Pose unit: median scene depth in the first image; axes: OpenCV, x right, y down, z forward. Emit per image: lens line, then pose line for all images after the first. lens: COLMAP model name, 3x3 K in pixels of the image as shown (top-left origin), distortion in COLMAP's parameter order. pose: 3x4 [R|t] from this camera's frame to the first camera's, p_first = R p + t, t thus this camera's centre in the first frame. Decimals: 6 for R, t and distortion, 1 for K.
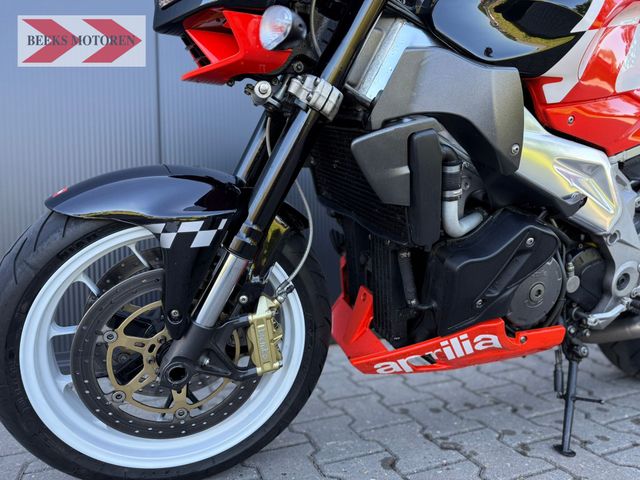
lens RADIAL K [[452.5, 0, 320.0], [0, 452.5, 240.0], [0, 0, 1]] dist [0.027807, -0.050782]
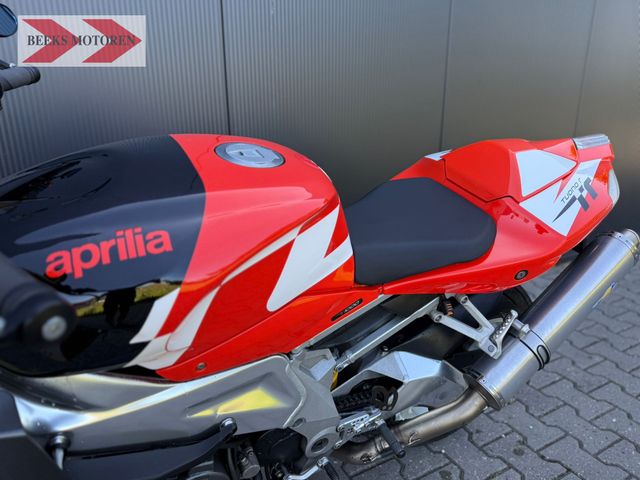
lens RADIAL K [[452.5, 0, 320.0], [0, 452.5, 240.0], [0, 0, 1]] dist [0.027807, -0.050782]
pose [[0.990079, -0.018147, 0.139338, 0.670213], [-0.020283, 0.962783, 0.269512, -0.731435], [-0.139043, -0.269665, 0.952863, 0.238479]]
